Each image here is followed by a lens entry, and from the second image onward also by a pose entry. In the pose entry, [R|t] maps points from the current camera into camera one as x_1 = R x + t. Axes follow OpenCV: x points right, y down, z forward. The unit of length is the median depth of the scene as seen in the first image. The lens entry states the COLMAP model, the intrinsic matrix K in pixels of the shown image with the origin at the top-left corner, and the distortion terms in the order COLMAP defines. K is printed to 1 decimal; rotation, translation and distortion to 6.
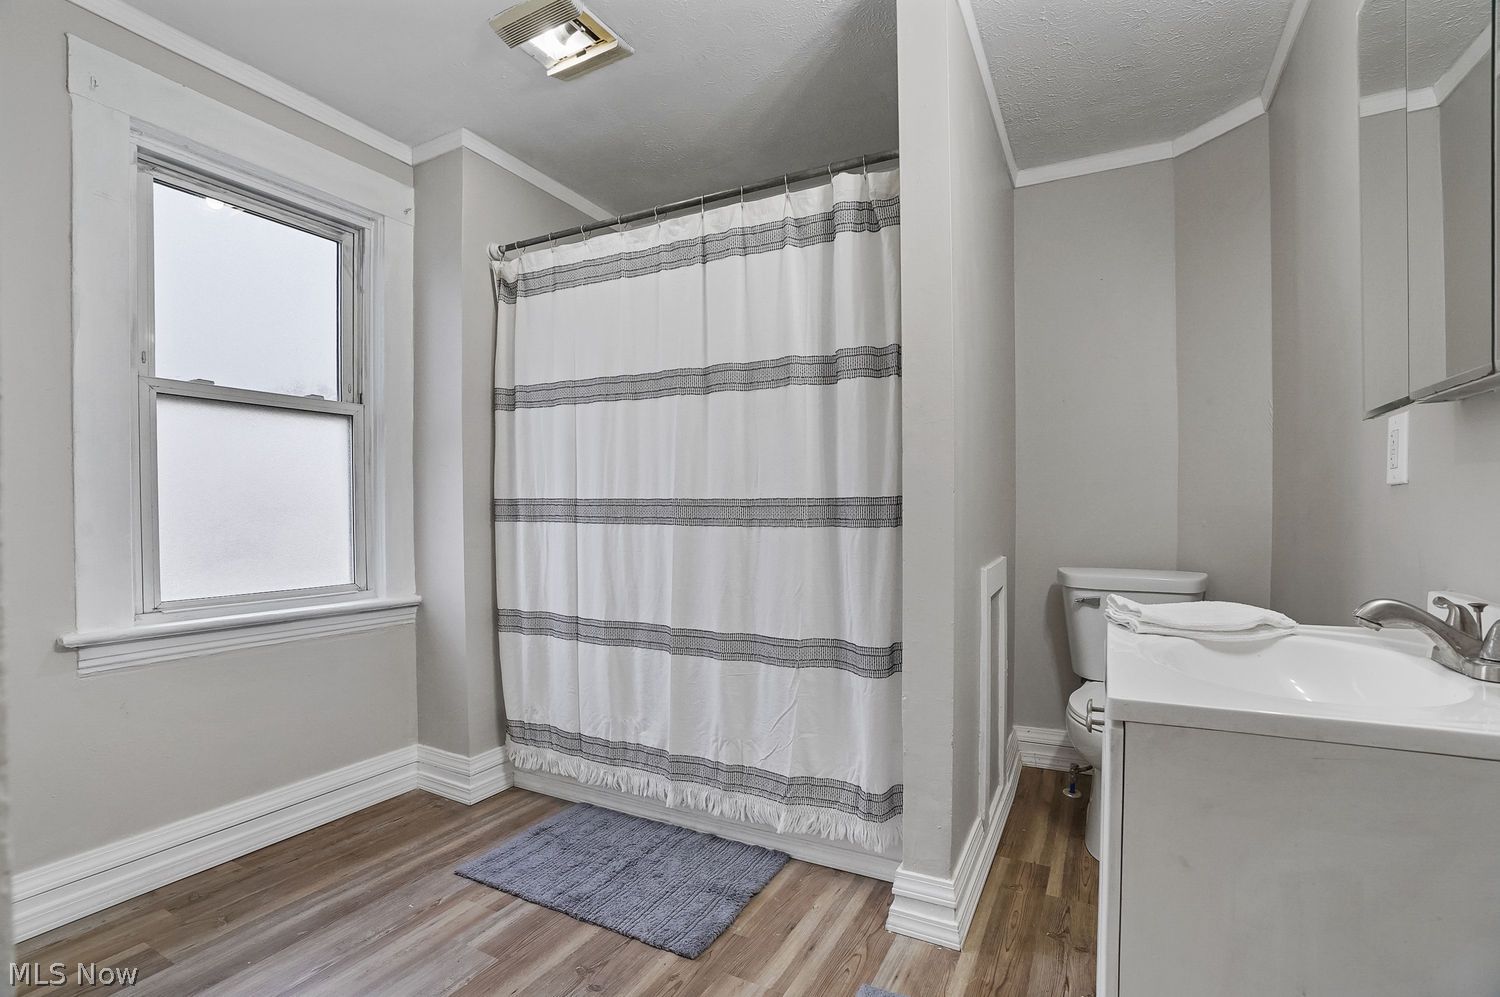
lens RADIAL K [[702.5, 0, 746.3], [0, 702.5, 516.0], [0, 0, 1]] dist [-0.038300, -0.000001]
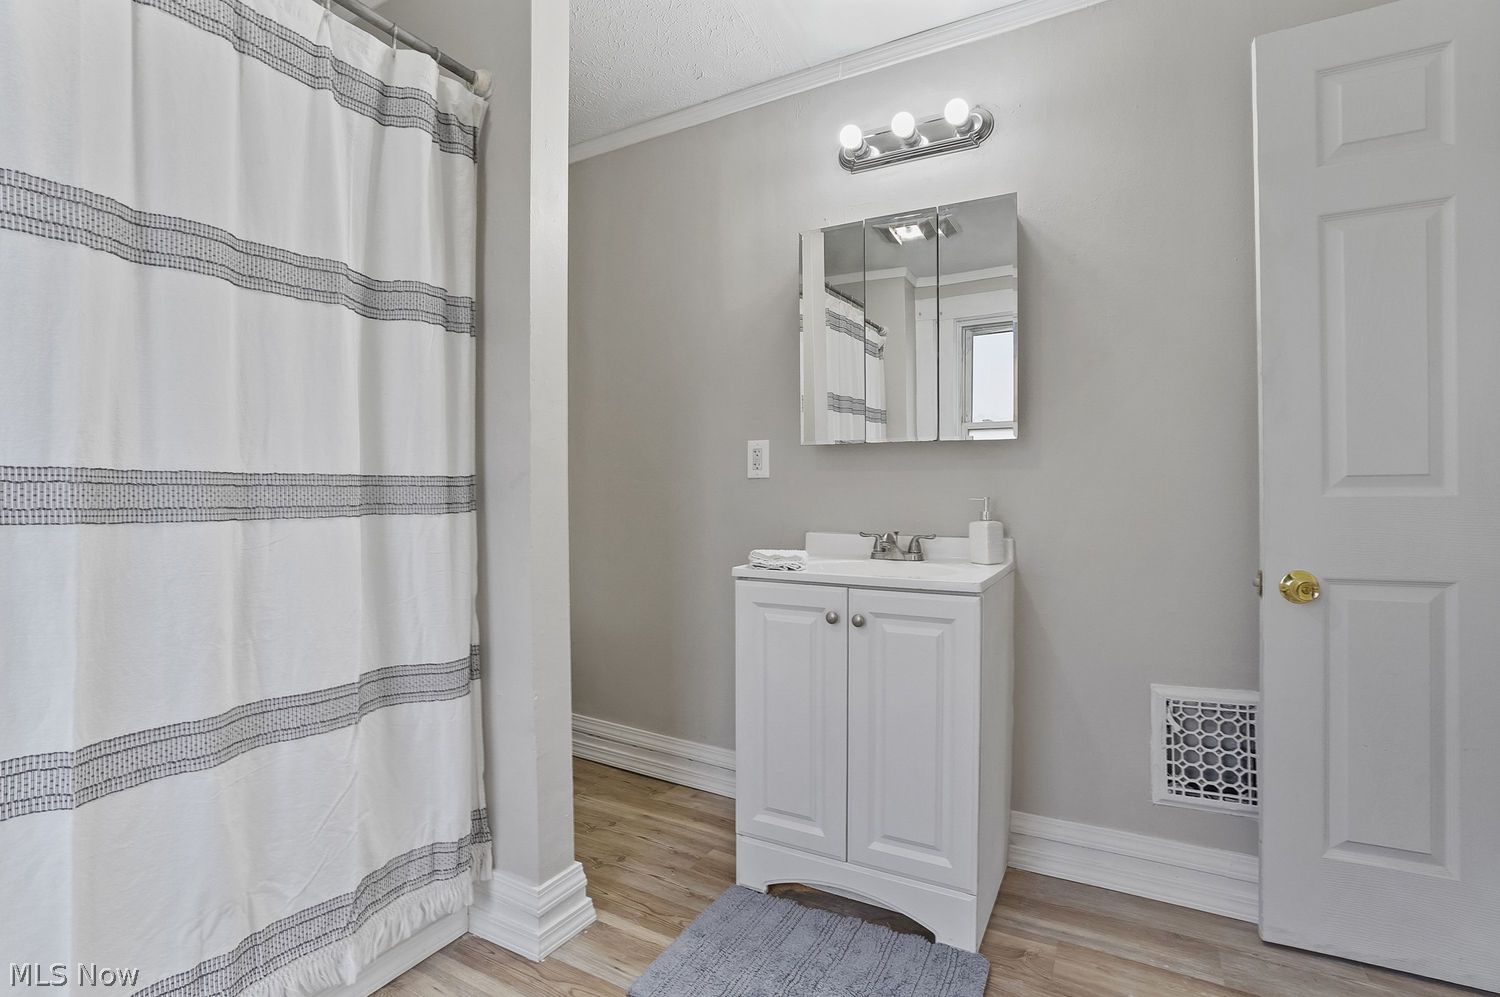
lens RADIAL K [[707.5, 0, 749.8], [0, 707.5, 486.0], [0, 0, 1]] dist [-0.000125, 0.000215]
pose [[0.033737, 0.006670, 0.999408, -0.605525], [0.005569, 0.999961, -0.006861, -0.007436], [-0.999415, 0.005798, 0.033699, 0.594094]]
